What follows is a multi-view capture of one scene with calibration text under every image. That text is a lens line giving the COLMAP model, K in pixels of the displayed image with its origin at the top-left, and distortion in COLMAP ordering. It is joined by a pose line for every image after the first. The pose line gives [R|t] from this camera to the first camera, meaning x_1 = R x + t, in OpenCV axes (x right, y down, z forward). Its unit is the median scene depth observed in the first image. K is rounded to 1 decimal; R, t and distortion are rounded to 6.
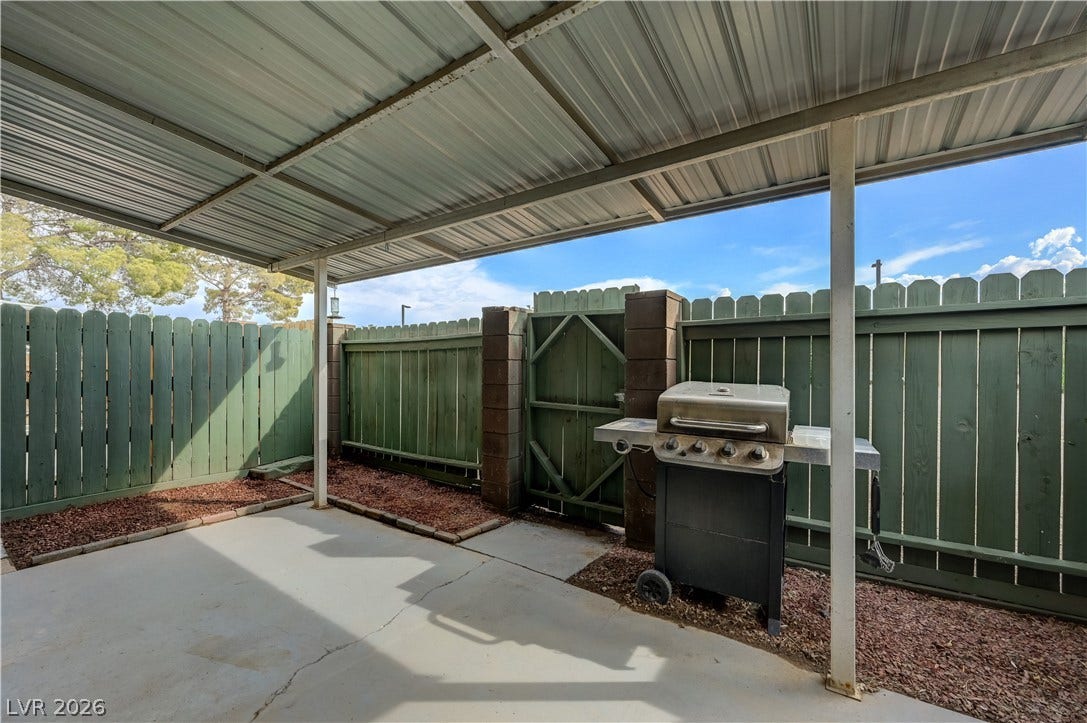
lens RADIAL K [[432.6, 0, 537.2], [0, 432.6, 364.7], [0, 0, 1]] dist [0.001110, -0.000435]
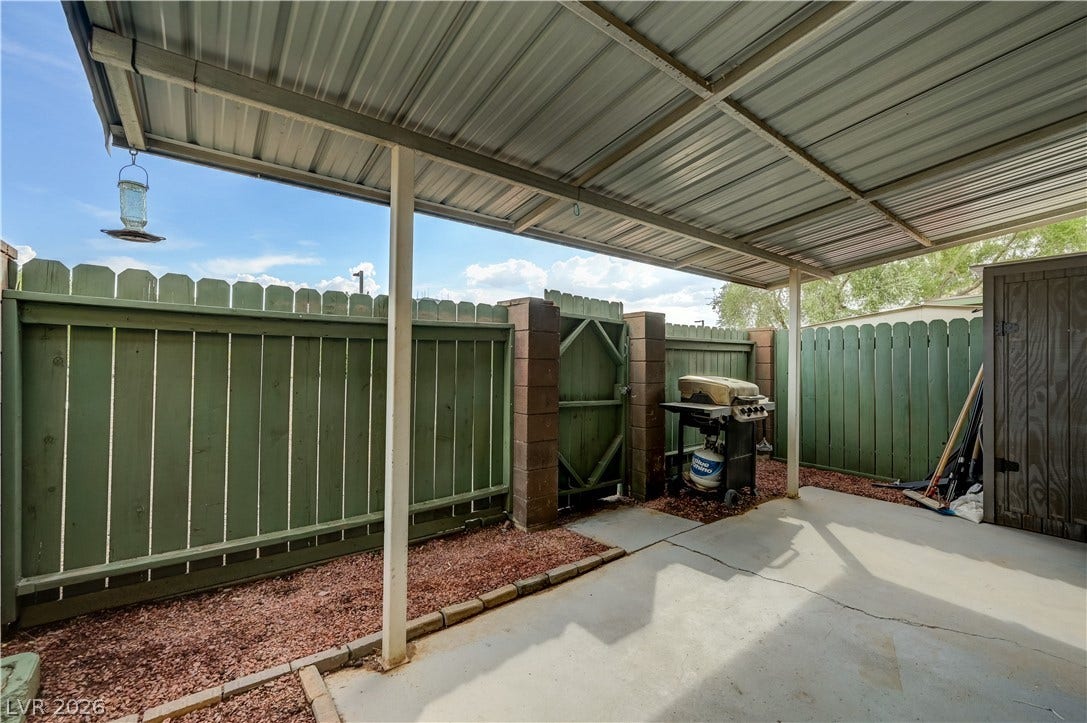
lens RADIAL K [[432.6, 0, 561.1], [0, 432.6, 362.4], [0, 0, 1]] dist [0.001110, -0.000435]
pose [[0.295758, 0.004693, 0.955251, -1.191191], [-0.007166, 0.999971, -0.002694, -0.001436], [-0.955236, -0.006049, 0.295783, 0.896960]]
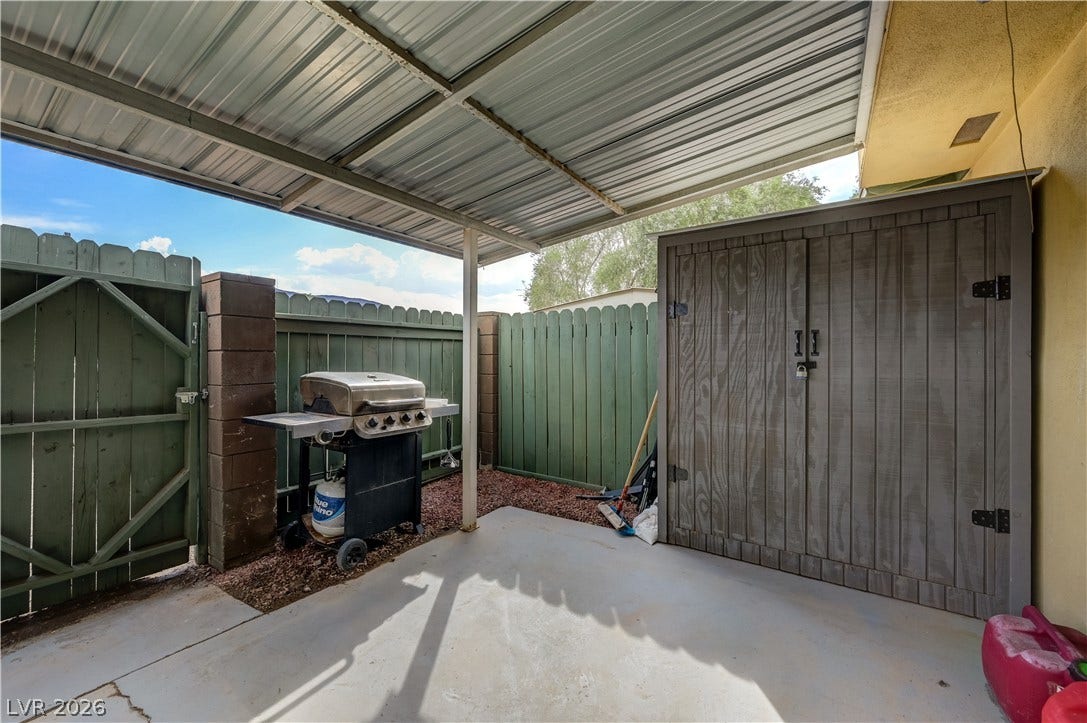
lens RADIAL K [[432.6, 0, 550.3], [0, 432.6, 361.4], [0, 0, 1]] dist [0.001110, -0.000435]
pose [[-0.030569, -0.004707, 0.999522, -0.685443], [0.000852, 0.999988, 0.004736, 0.006660], [-0.999532, 0.000996, -0.030564, 0.408065]]
